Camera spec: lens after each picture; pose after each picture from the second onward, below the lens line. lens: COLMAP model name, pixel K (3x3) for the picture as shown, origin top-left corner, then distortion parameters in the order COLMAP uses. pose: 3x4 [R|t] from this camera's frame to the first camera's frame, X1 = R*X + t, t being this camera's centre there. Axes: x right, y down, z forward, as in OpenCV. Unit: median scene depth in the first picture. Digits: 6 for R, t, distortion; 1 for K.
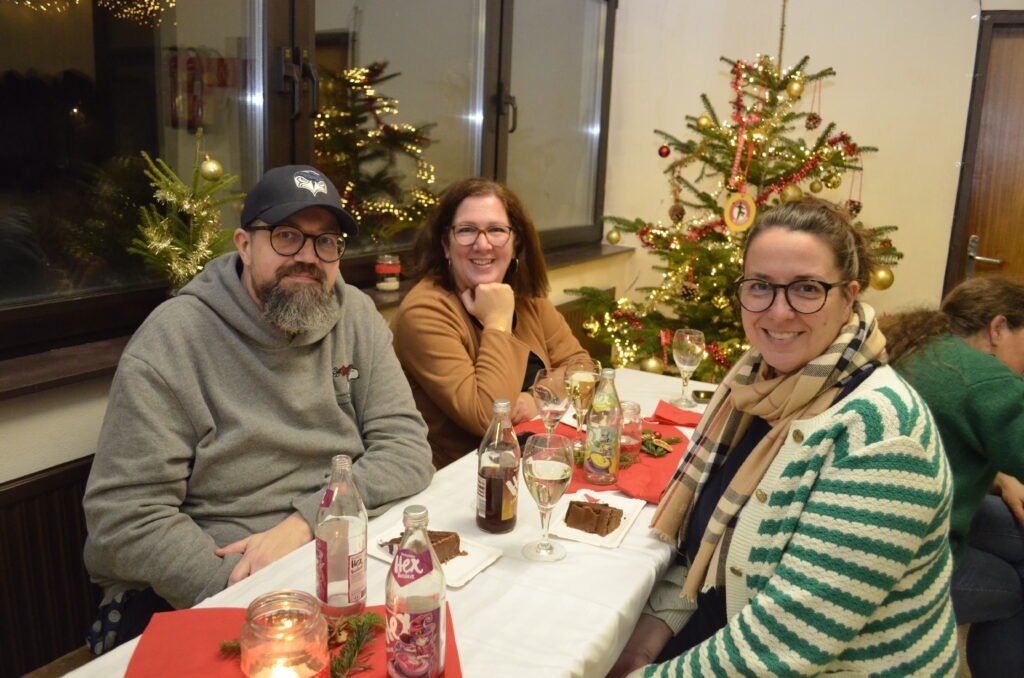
lens RADIAL K [[892.8, 0, 512.0], [0, 892.8, 339.0], [0, 0, 1]] dist [0.004706, 0.000387]
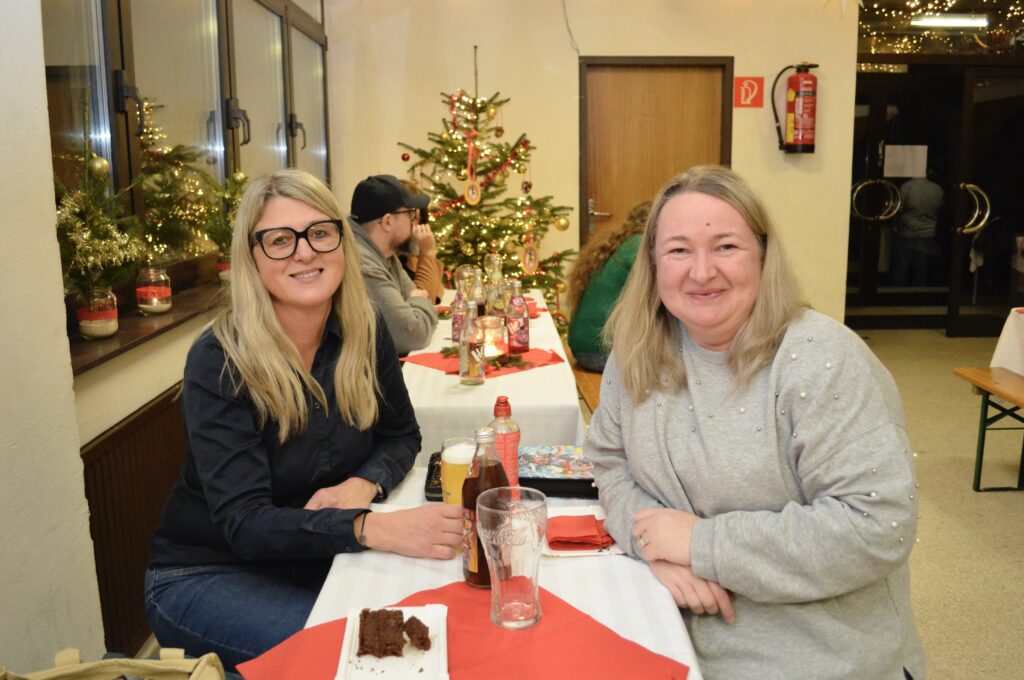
lens RADIAL K [[892.8, 0, 512.0], [0, 892.8, 340.0], [0, 0, 1]] dist [0.004706, 0.000387]
pose [[0.899709, -0.145905, 0.411382, -0.334306], [0.146026, 0.988785, 0.031328, 0.068017], [-0.411339, 0.031886, 0.910924, -0.408728]]
